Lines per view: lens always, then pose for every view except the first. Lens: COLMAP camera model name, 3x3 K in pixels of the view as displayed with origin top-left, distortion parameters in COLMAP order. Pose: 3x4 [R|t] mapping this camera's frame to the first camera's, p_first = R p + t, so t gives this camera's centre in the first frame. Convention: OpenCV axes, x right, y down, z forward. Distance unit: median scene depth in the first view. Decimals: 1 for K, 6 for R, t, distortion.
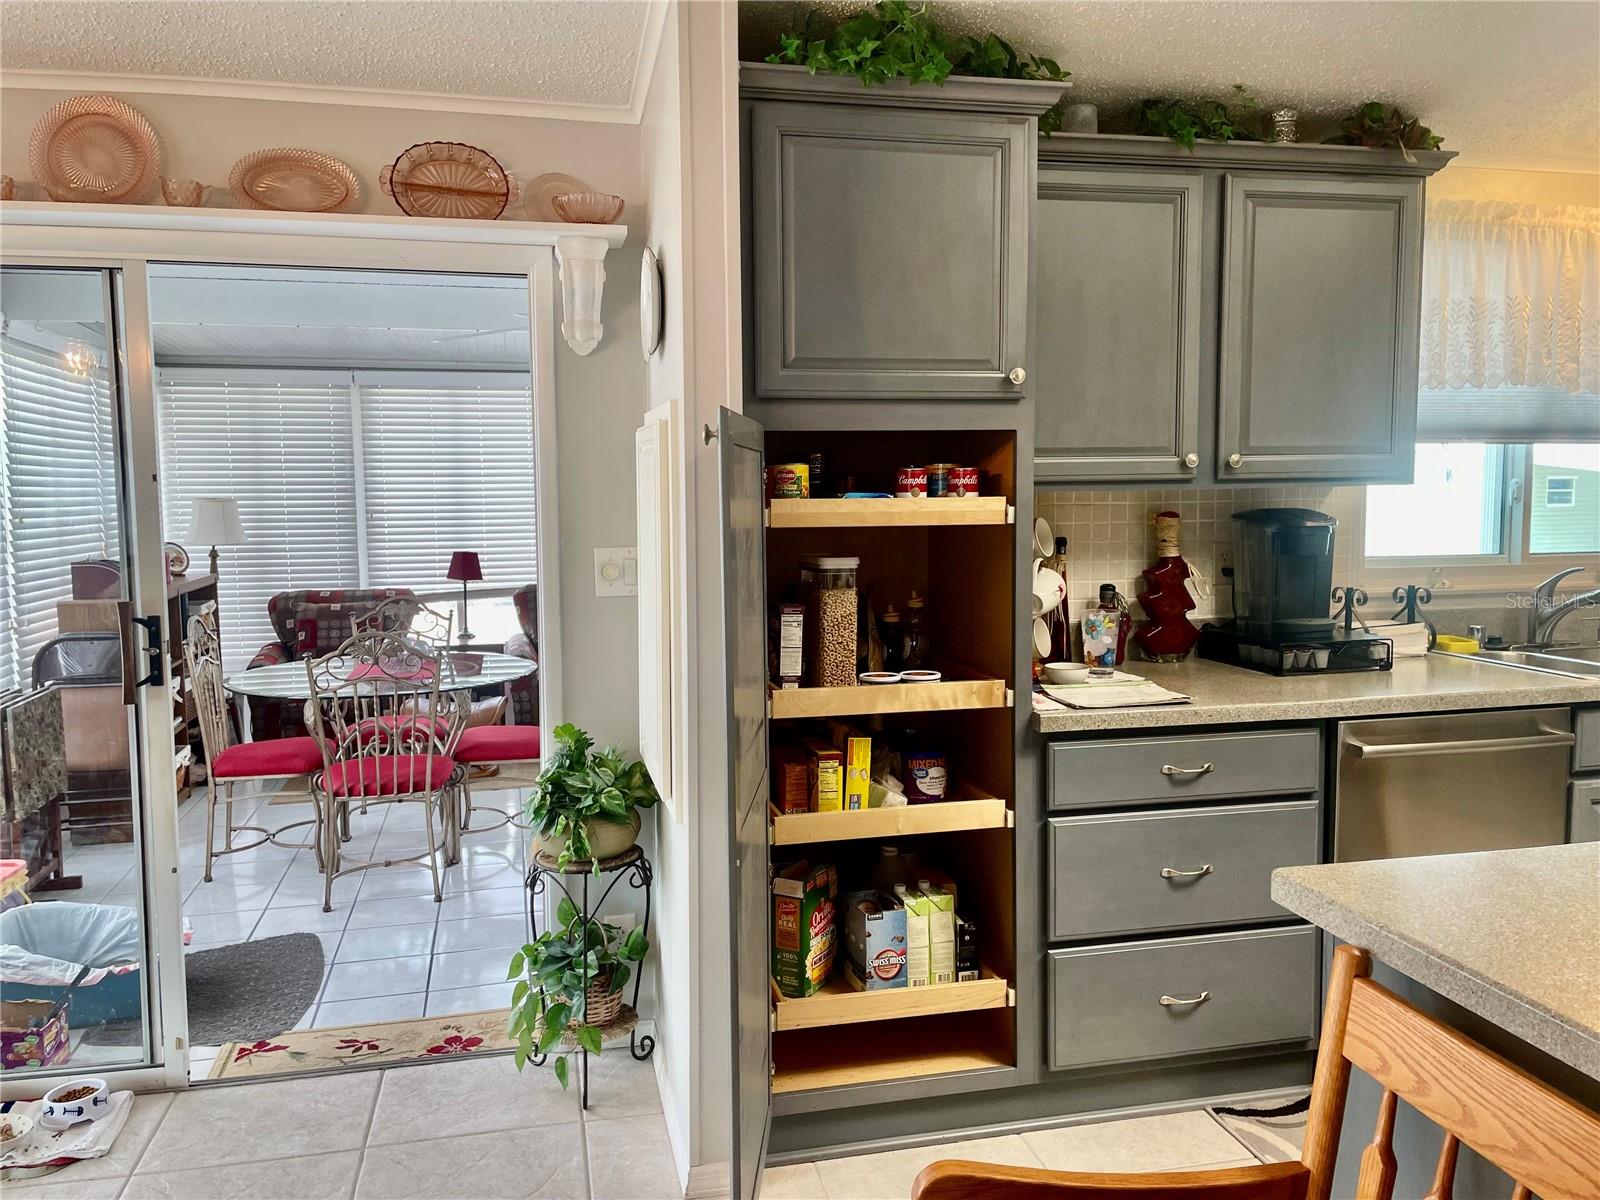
lens RADIAL K [[1229.5, 0, 794.7], [0, 1229.5, 602.8], [0, 0, 1]] dist [0.068490, -0.071767]
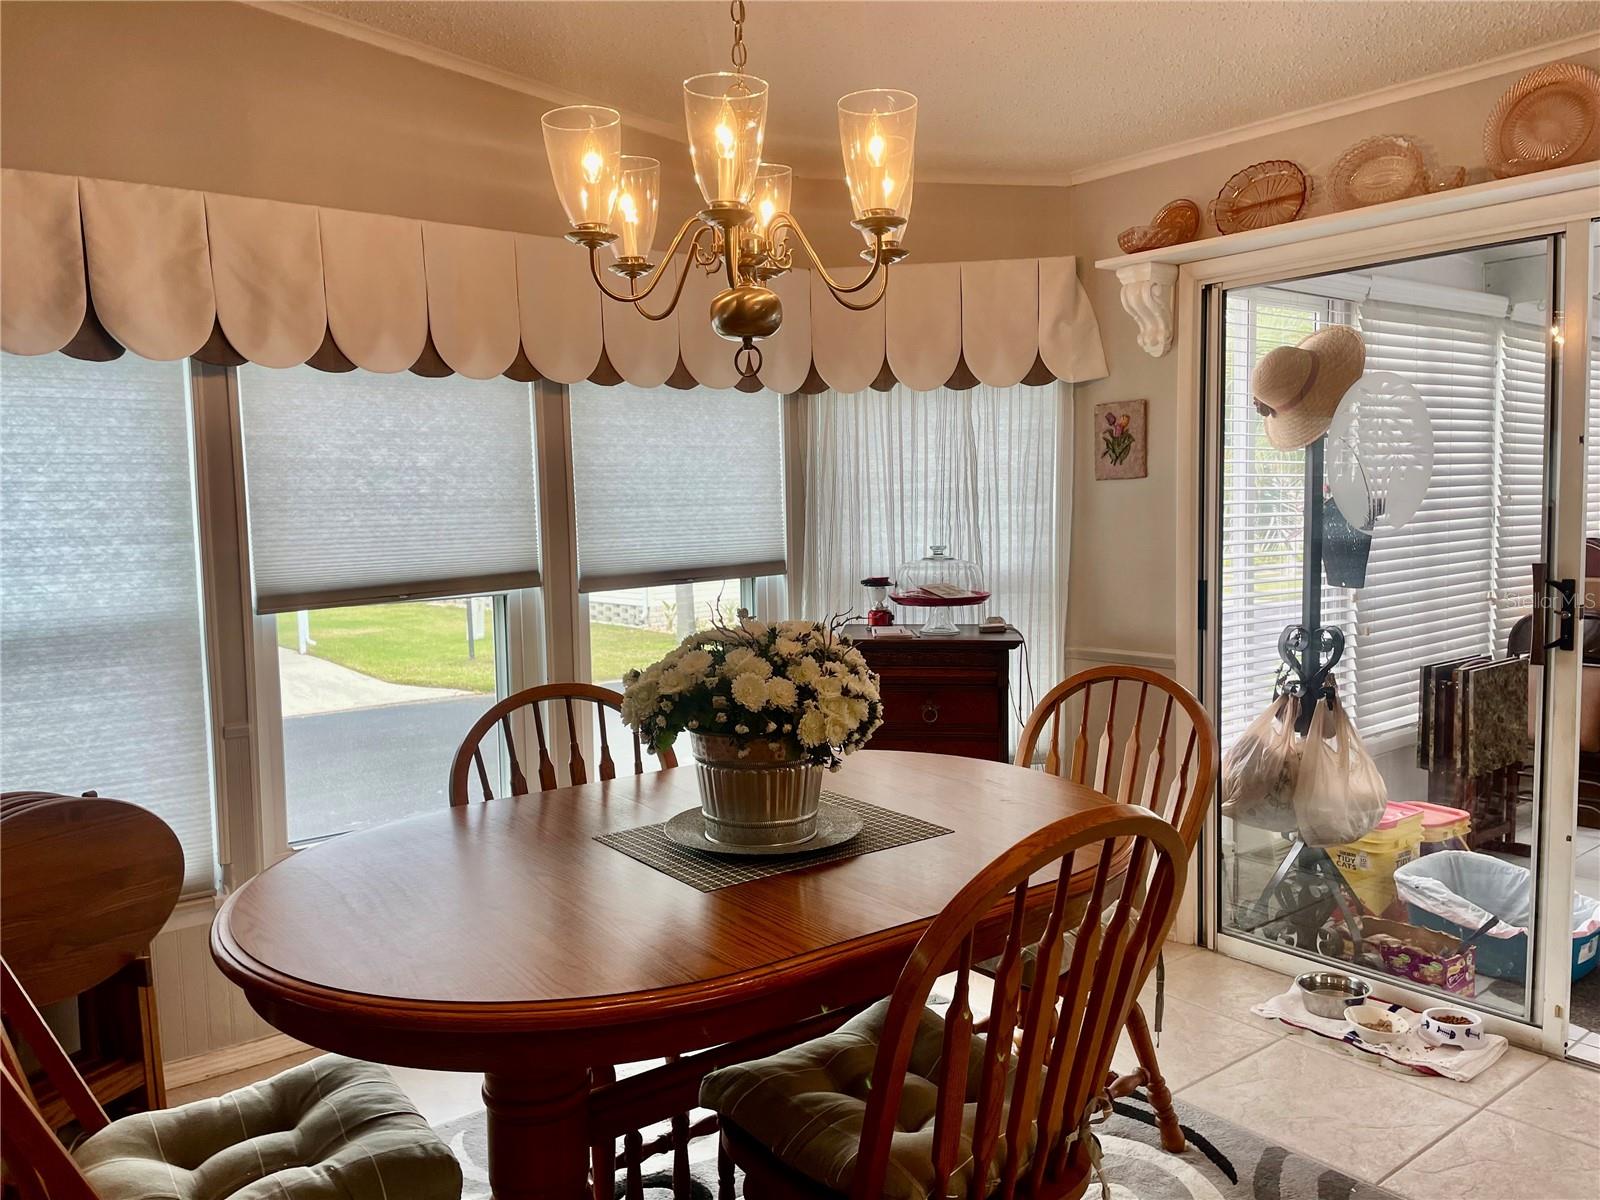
lens RADIAL K [[1229.5, 0, 801.7], [0, 1229.5, 601.0], [0, 0, 1]] dist [0.068490, -0.071767]
pose [[0.455511, 0.068524, -0.887589, 0.084742], [-0.060439, 0.997113, 0.045962, 0.017395], [0.888176, 0.032709, 0.458338, 0.001675]]
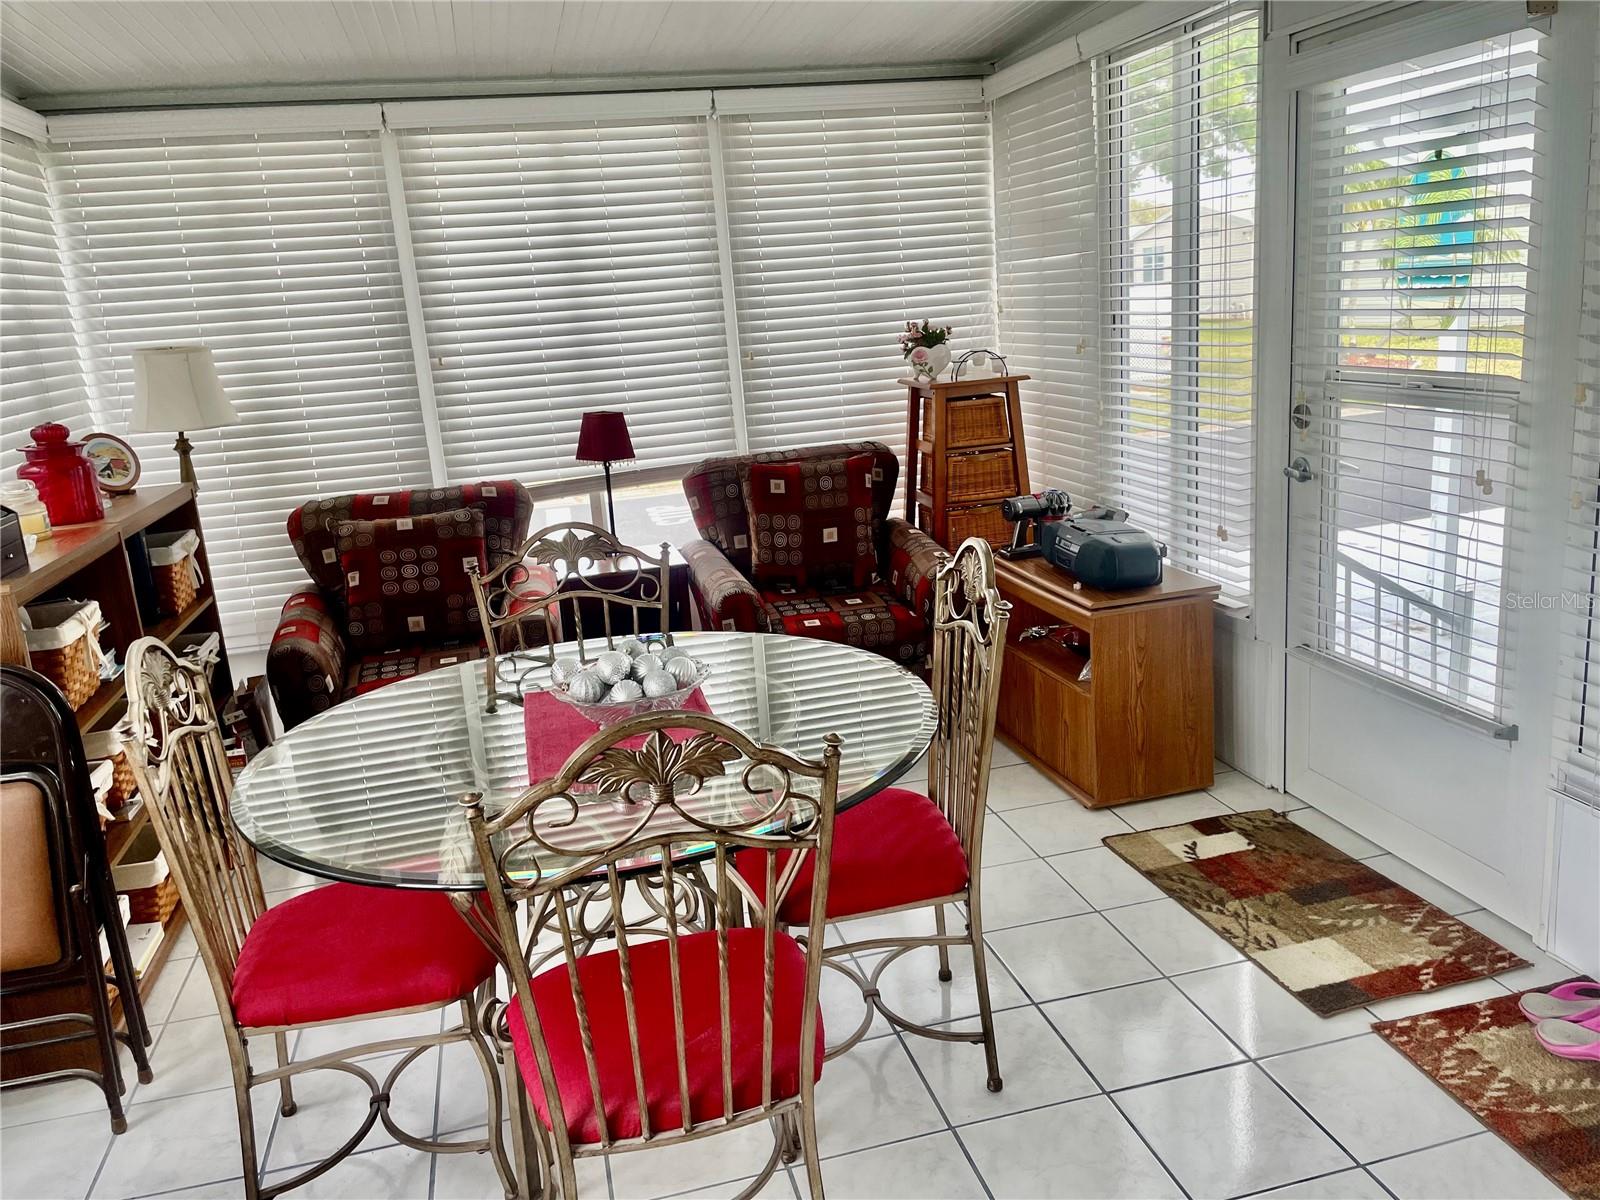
lens RADIAL K [[1229.5, 0, 800.7], [0, 1229.5, 597.6], [0, 0, 1]] dist [0.068490, -0.071767]
pose [[0.997753, -0.066973, -0.001774, -0.175951], [0.066535, 0.987419, 0.143448, -0.031922], [-0.007855, -0.143243, 0.989656, 0.395546]]
